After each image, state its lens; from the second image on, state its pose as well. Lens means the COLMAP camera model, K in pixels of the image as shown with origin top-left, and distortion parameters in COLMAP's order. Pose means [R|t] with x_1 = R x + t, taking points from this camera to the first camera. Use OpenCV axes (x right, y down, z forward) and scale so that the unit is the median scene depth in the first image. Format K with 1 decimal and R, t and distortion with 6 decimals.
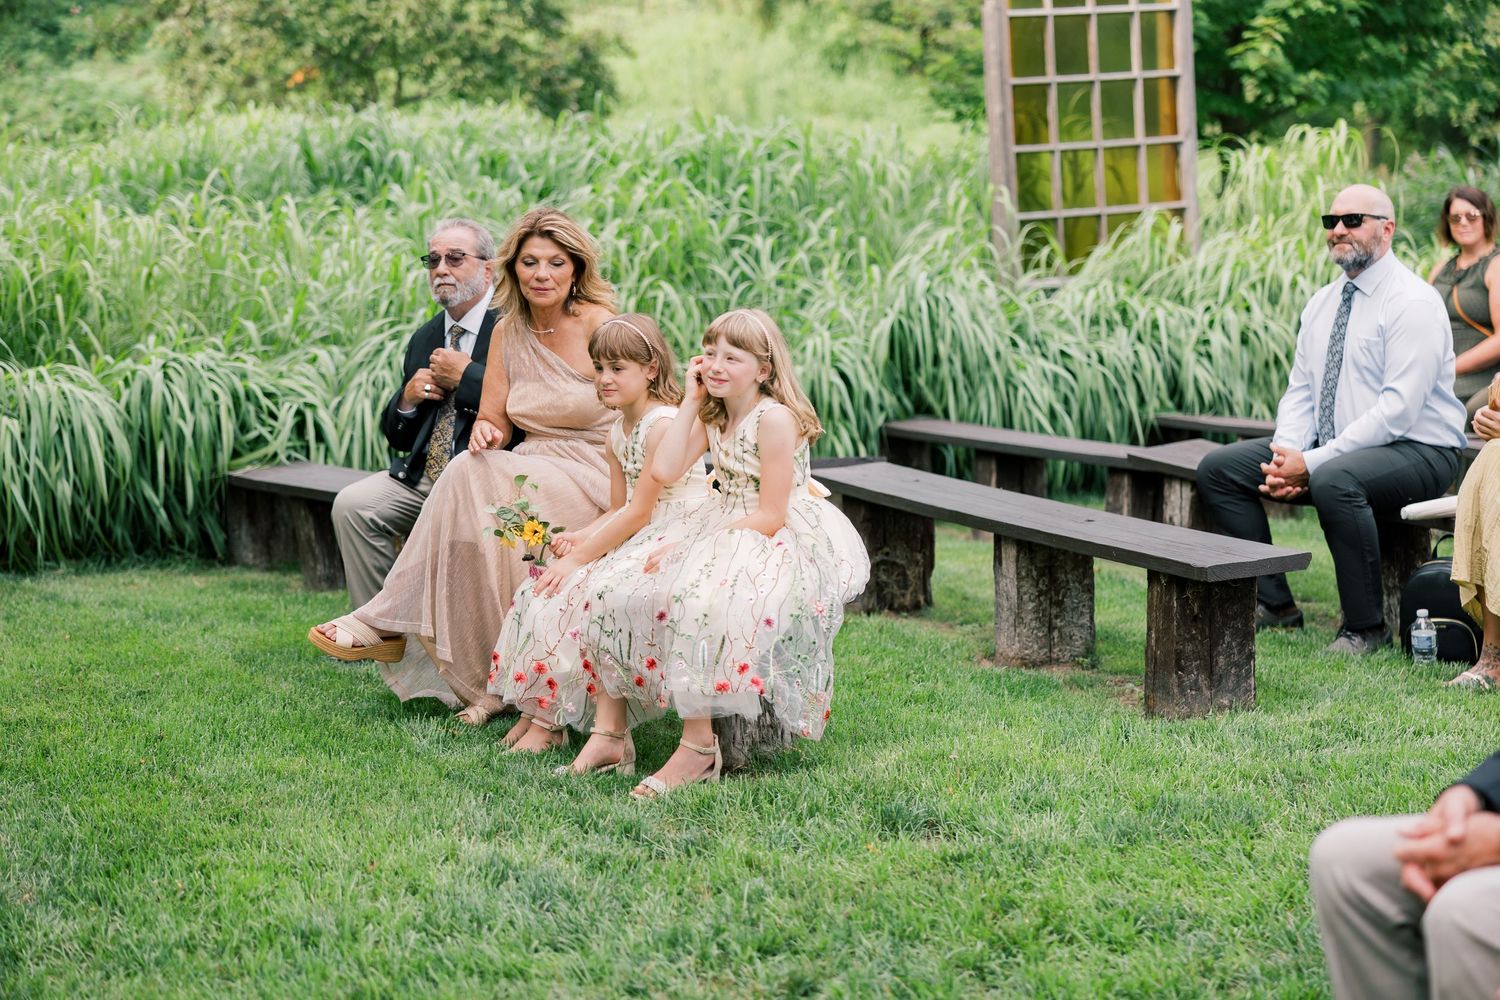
lens RADIAL K [[2820.6, 0, 750.0], [0, 2820.6, 500.0], [0, 0, 1]] dist [0.038901, 0.224870]
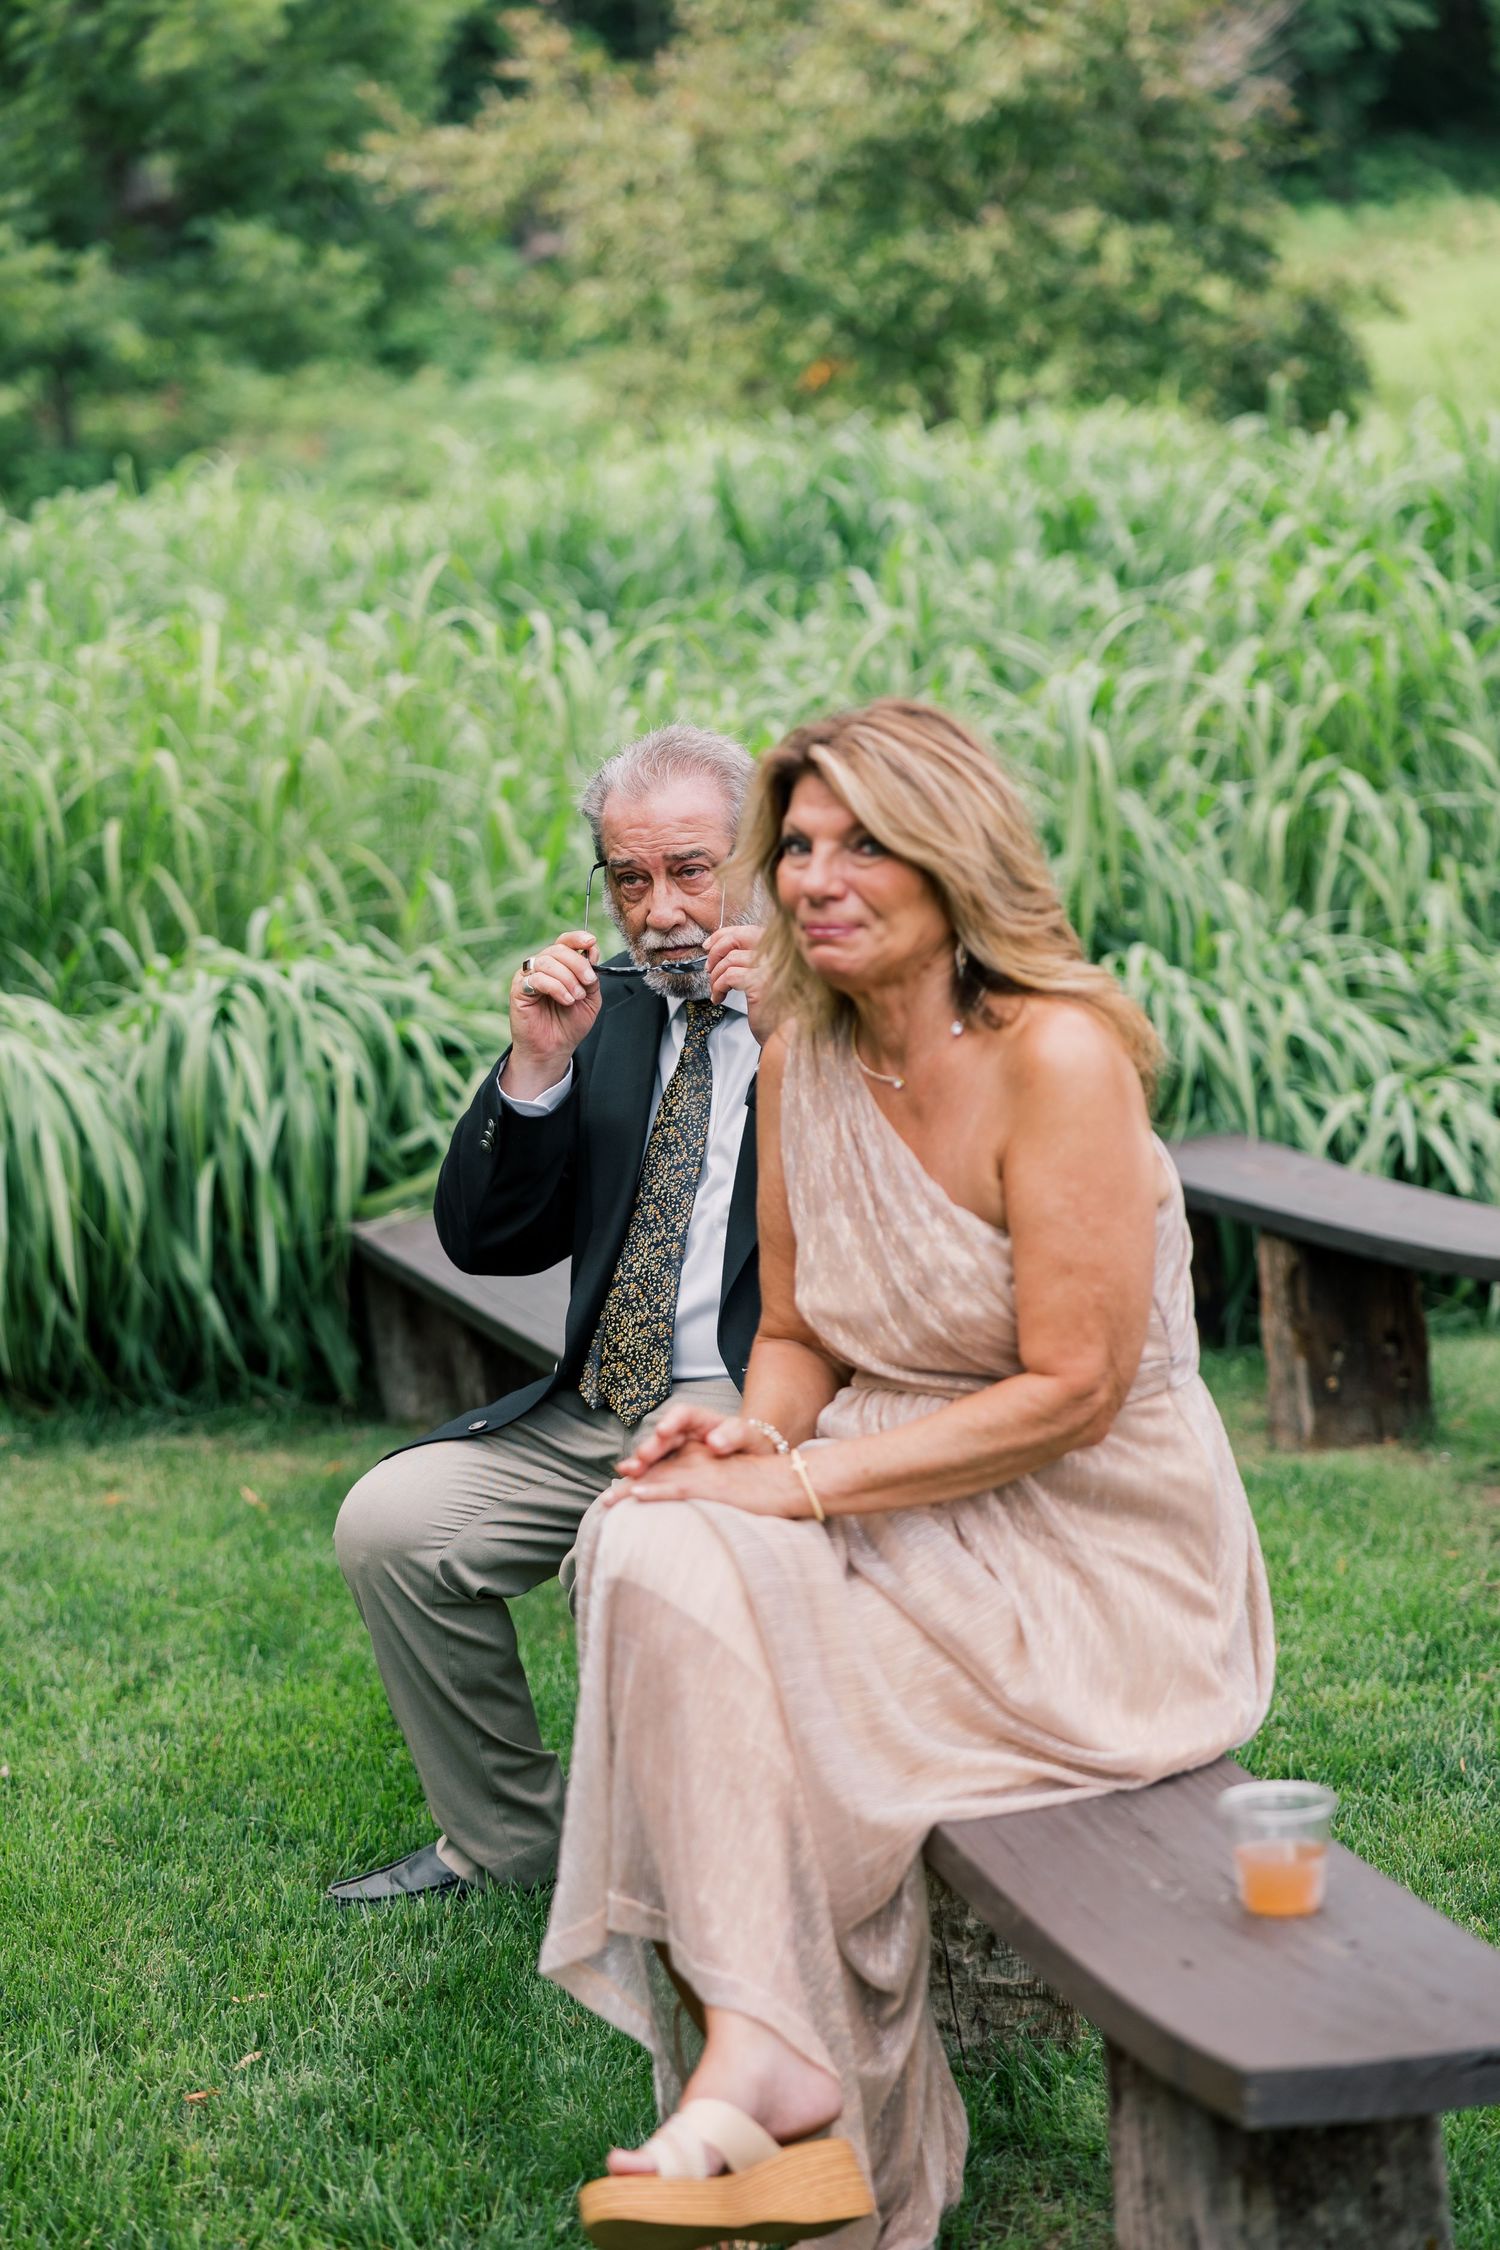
lens RADIAL K [[4254.3, 0, 750.0], [0, 4254.3, 1125.0], [0, 0, 1]] dist [0.060194, 0.060041]
pose [[0.978472, 0.003700, -0.206347, 0.018188], [0.001633, 0.999669, 0.025666, -0.036015], [0.206374, -0.025450, 0.978142, 0.274377]]
